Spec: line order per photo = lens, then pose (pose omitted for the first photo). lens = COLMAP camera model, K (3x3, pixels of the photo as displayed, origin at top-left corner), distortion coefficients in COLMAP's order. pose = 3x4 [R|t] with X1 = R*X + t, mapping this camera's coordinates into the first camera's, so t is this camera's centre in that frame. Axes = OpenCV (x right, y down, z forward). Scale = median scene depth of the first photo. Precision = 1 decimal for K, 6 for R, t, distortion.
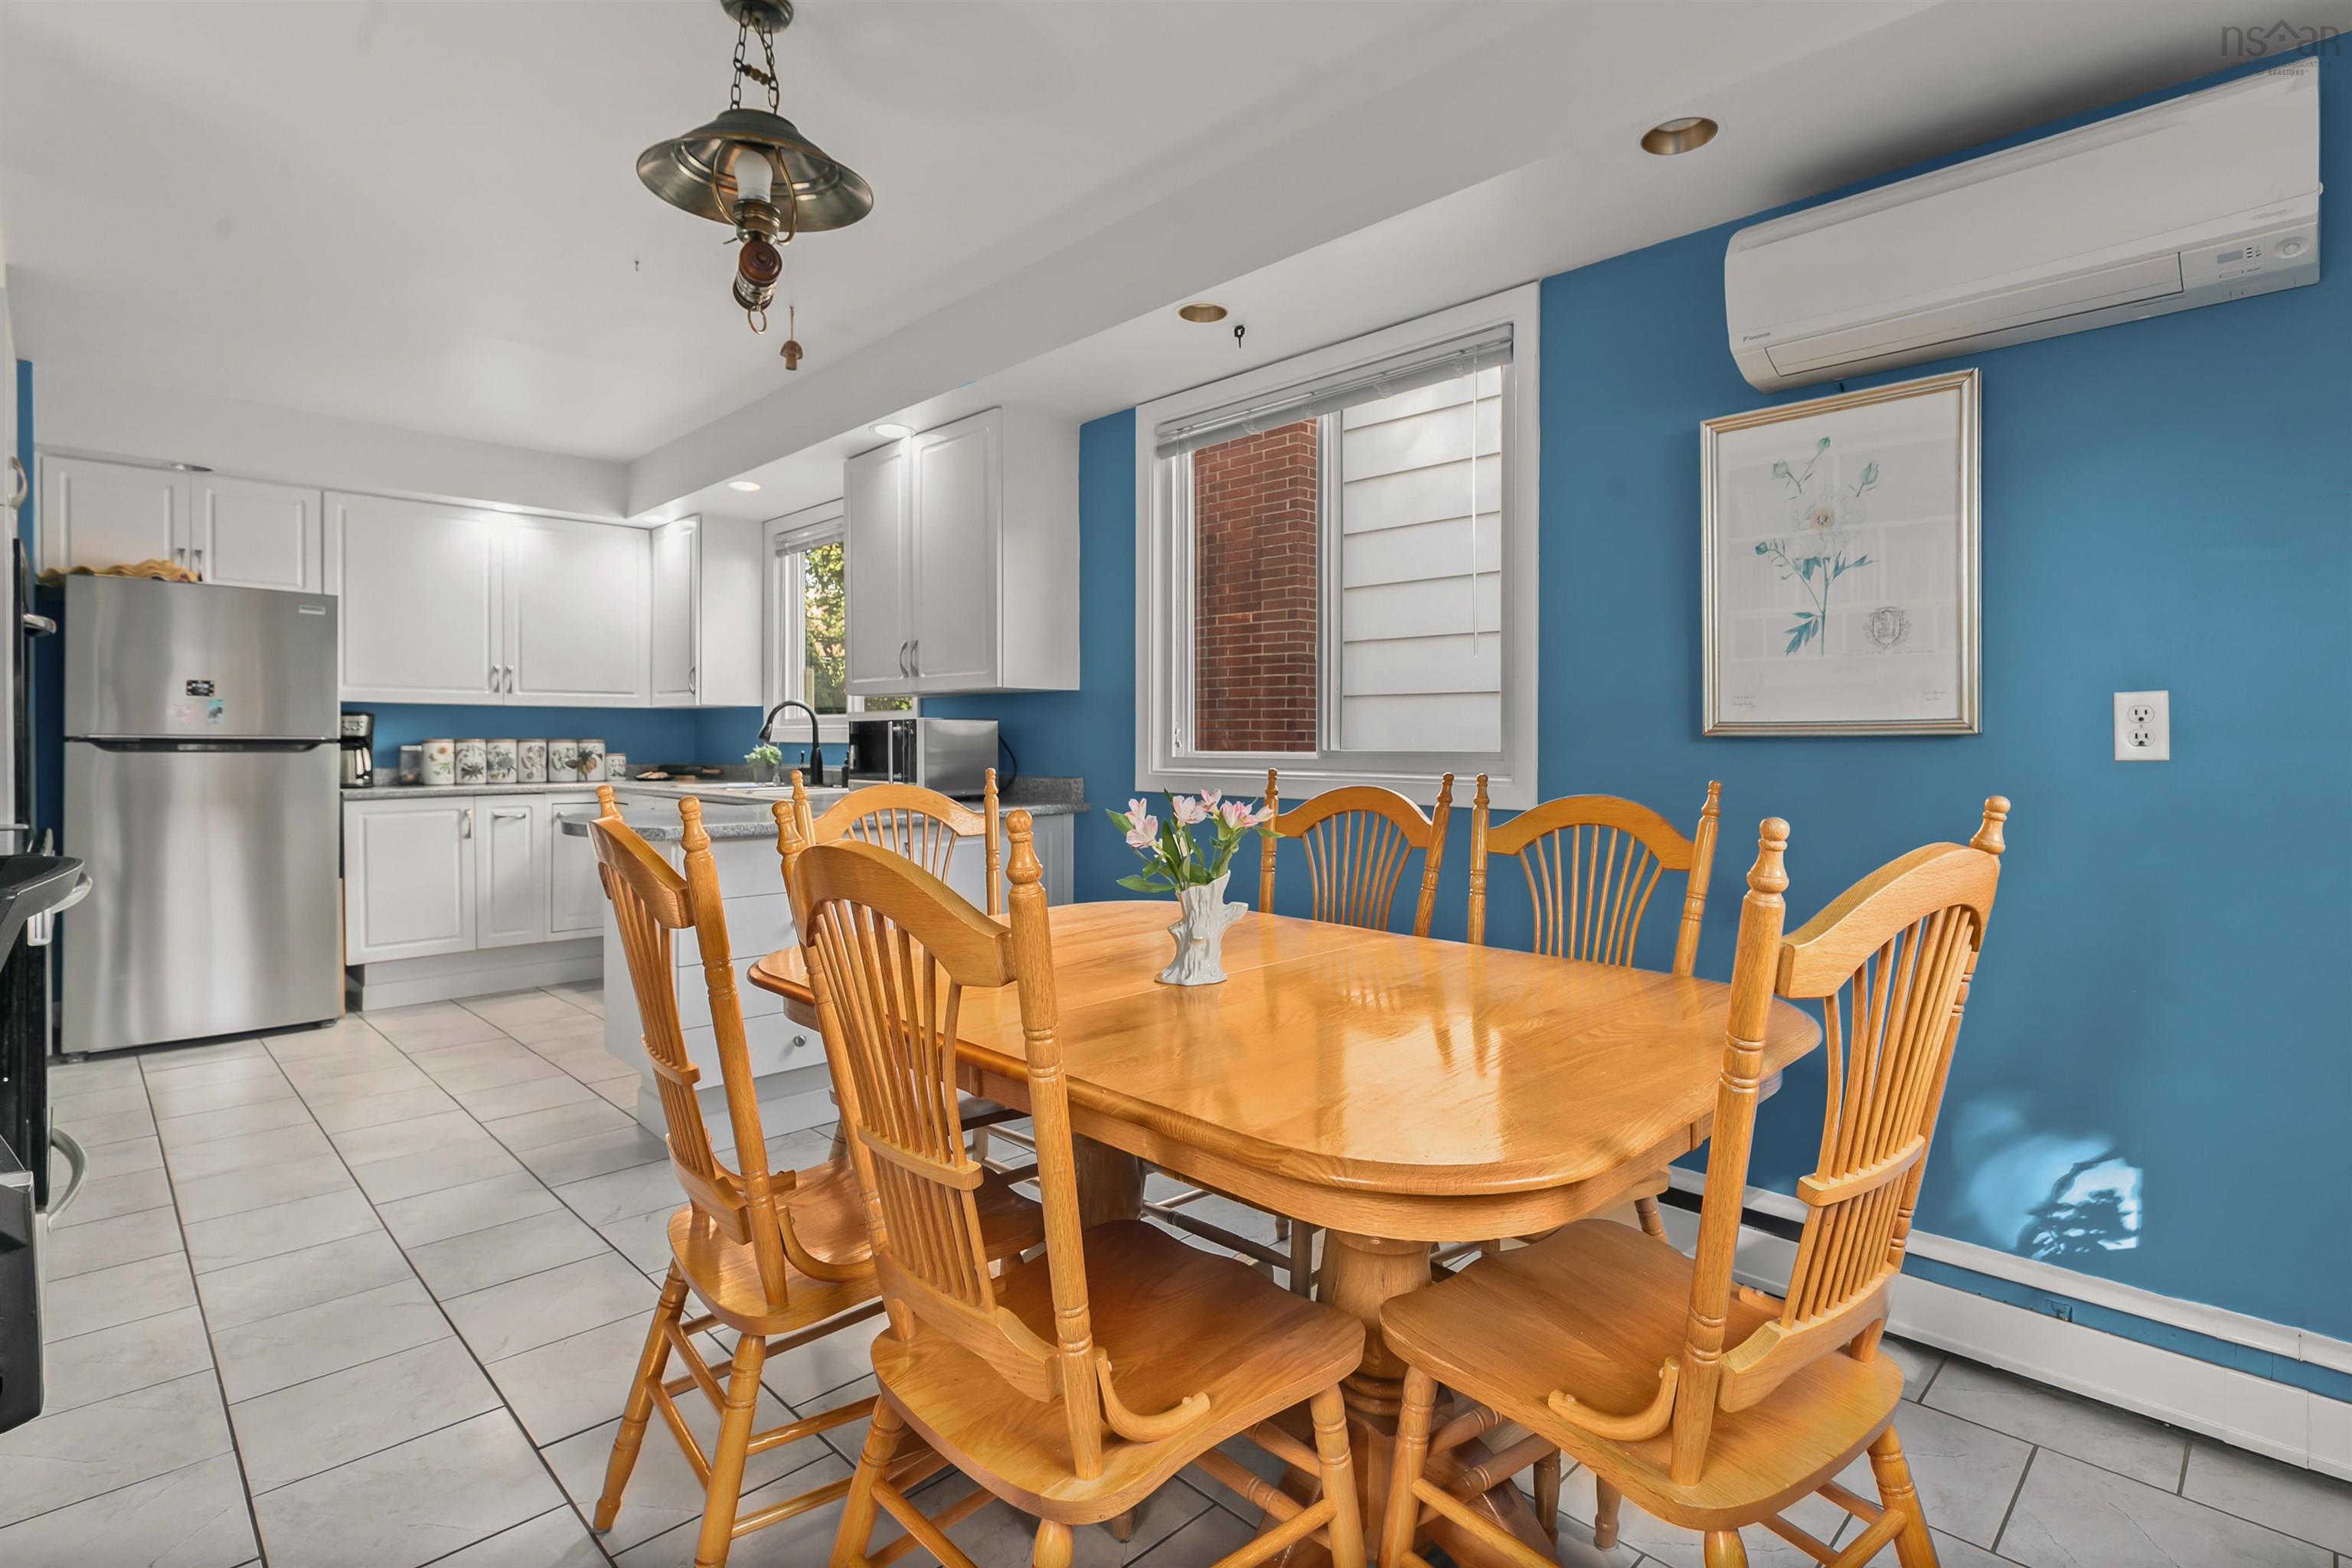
lens RADIAL K [[1148.1, 0, 1169.4], [0, 1148.1, 744.4], [0, 0, 1]] dist [-0.002588, 0.000180]
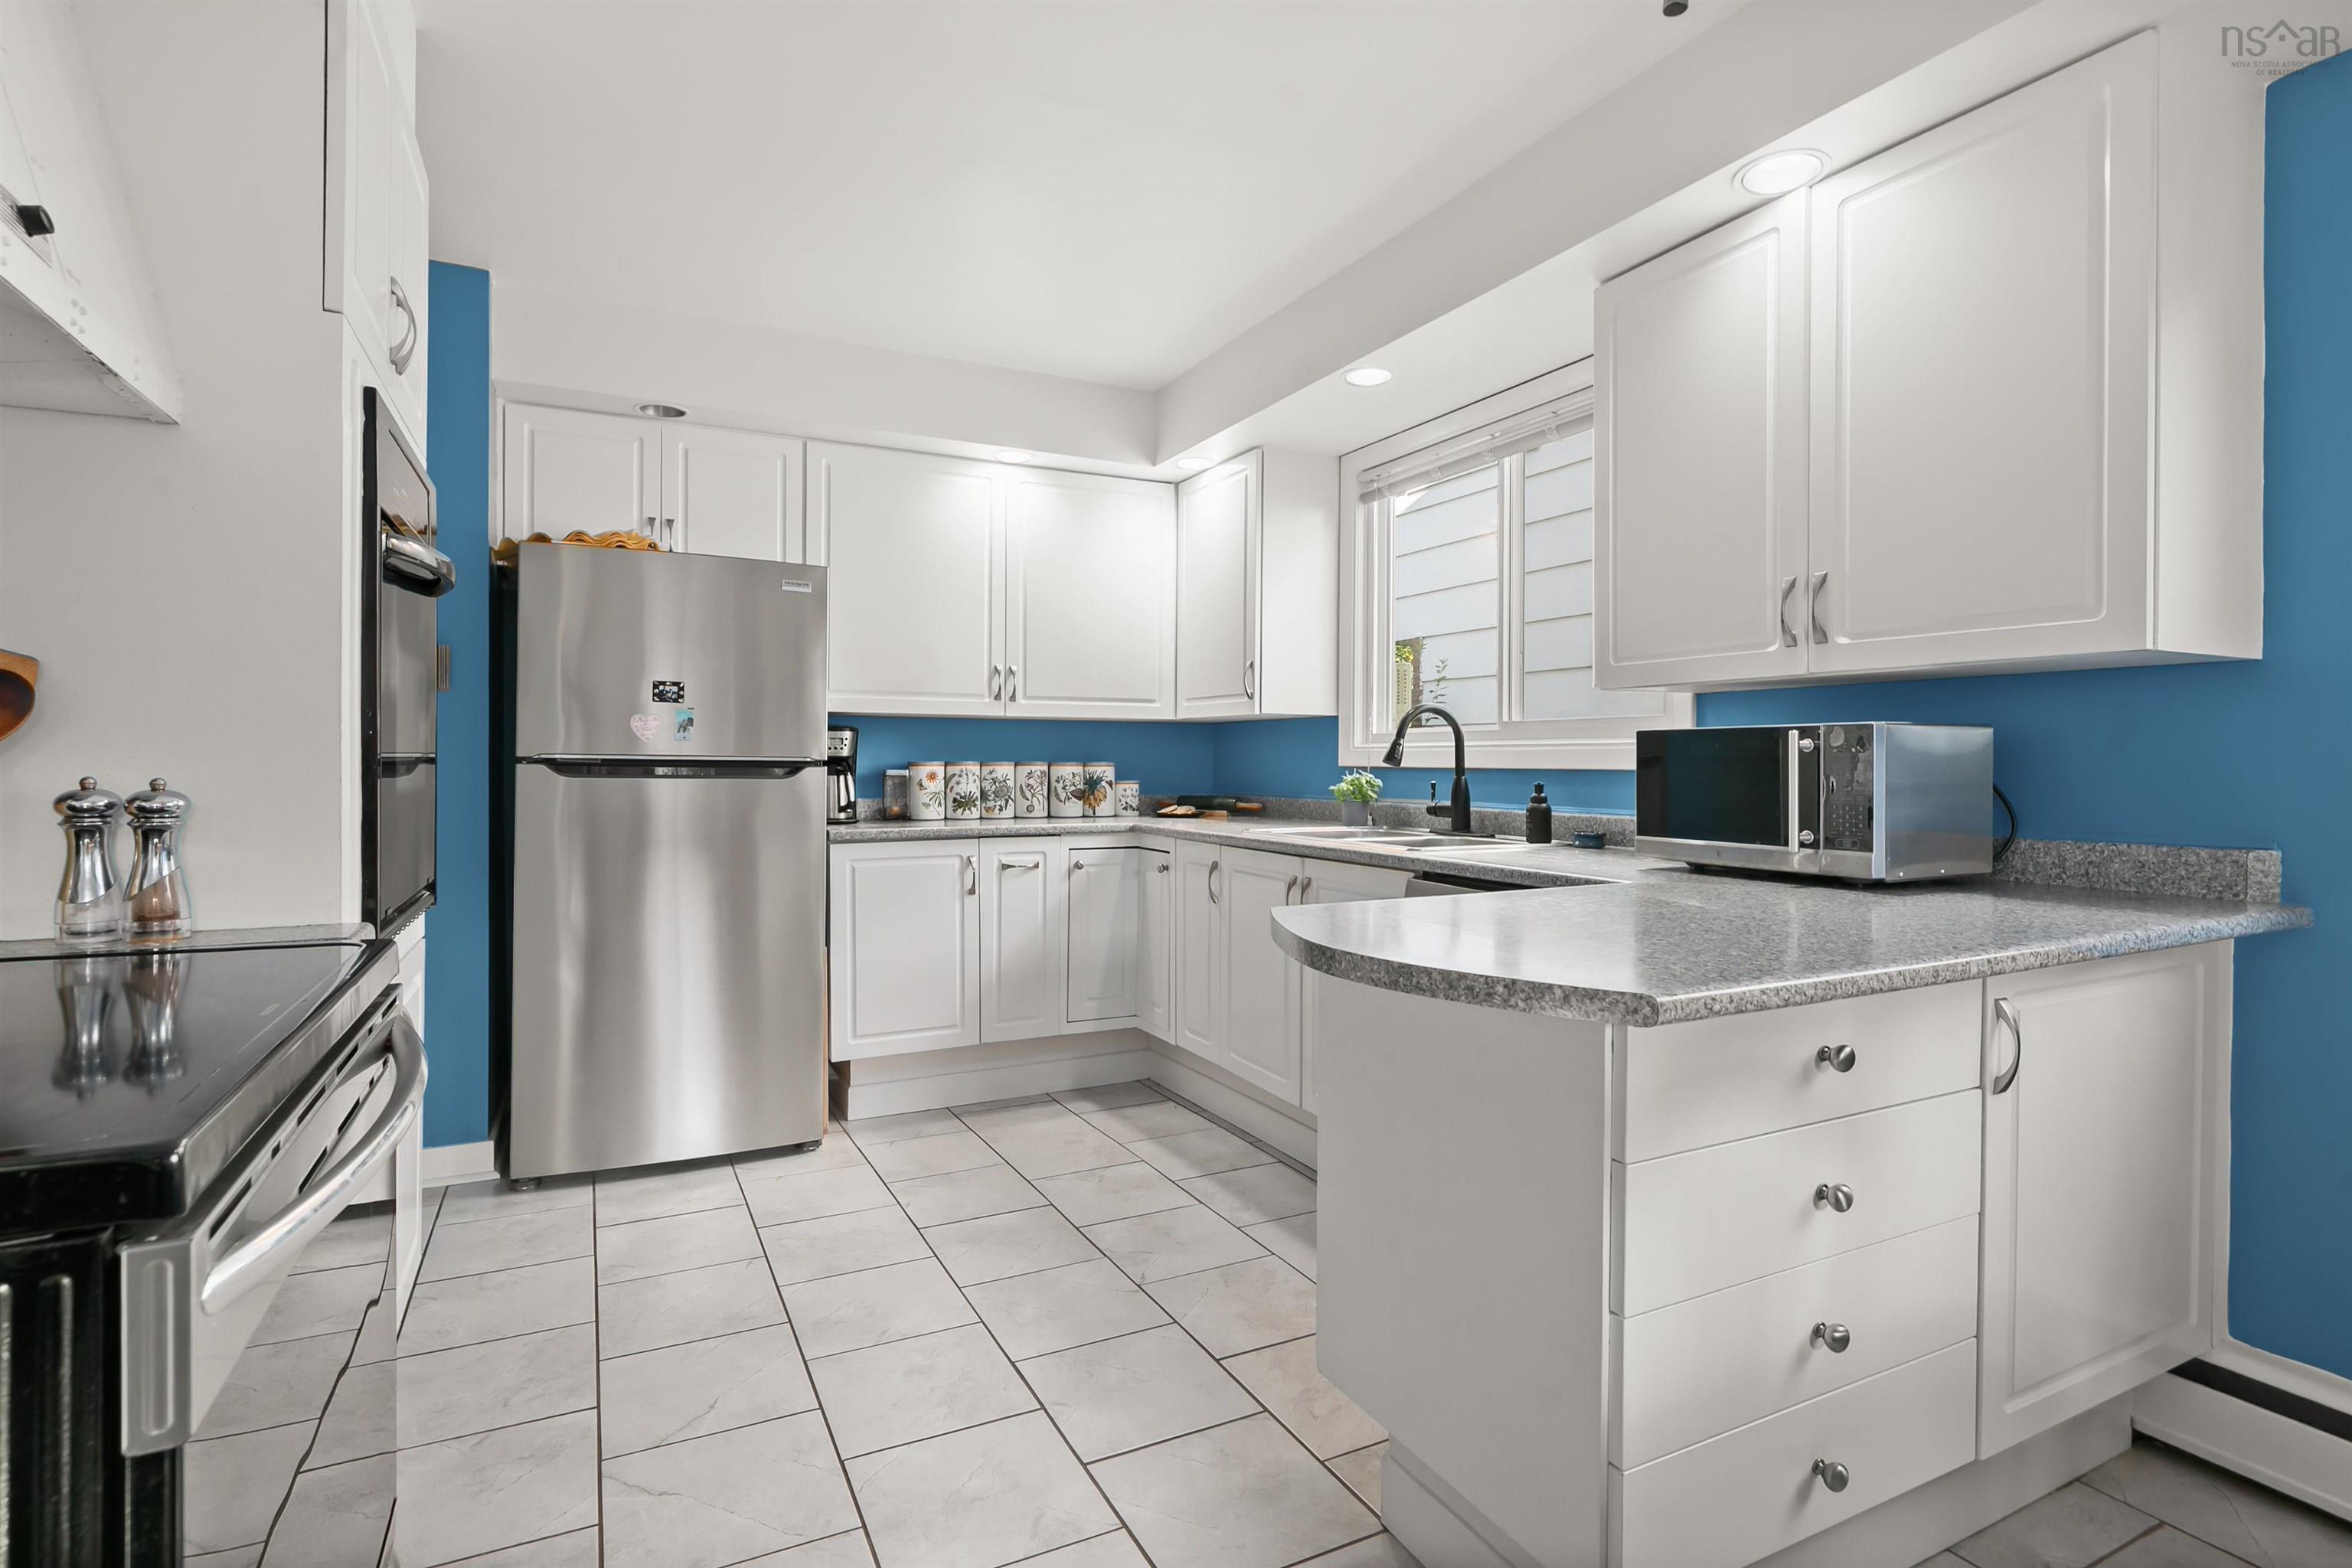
lens RADIAL K [[1119.3, 0, 1190.0], [0, 1119.3, 757.7], [0, 0, 1]] dist [-0.012490, 0.000048]
pose [[0.962481, 0.001521, -0.271346, -0.275165], [-0.003814, 0.999961, -0.007926, -0.001744], [0.271323, 0.008663, 0.962449, 0.336131]]
